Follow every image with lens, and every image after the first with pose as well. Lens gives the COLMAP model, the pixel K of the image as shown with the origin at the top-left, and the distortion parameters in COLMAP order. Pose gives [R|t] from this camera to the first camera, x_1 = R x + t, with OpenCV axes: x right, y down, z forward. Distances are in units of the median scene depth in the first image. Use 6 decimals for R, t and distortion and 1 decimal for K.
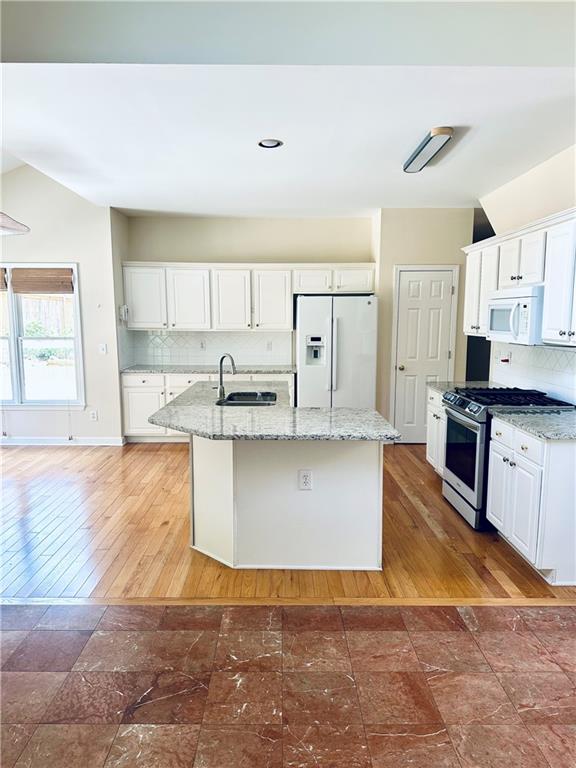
lens RADIAL K [[535.3, 0, 287.5], [0, 535.3, 389.2], [0, 0, 1]] dist [0.013133, -0.005363]
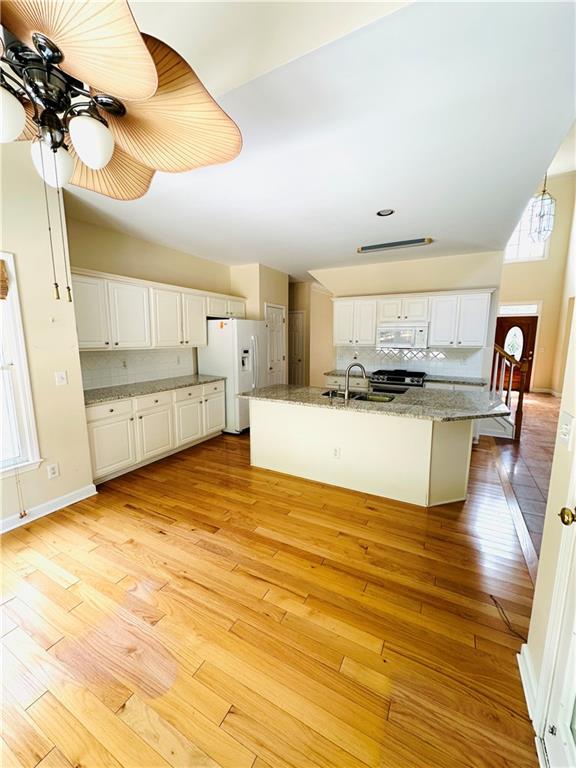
lens RADIAL K [[311.3, 0, 287.9], [0, 311.3, 379.8], [0, 0, 1]] dist [-0.000934, 0.001517]
pose [[0.487704, -0.123058, 0.864292, -0.577631], [0.117078, 0.990292, 0.074932, -0.069766], [-0.865123, 0.064645, 0.497377, 0.524843]]
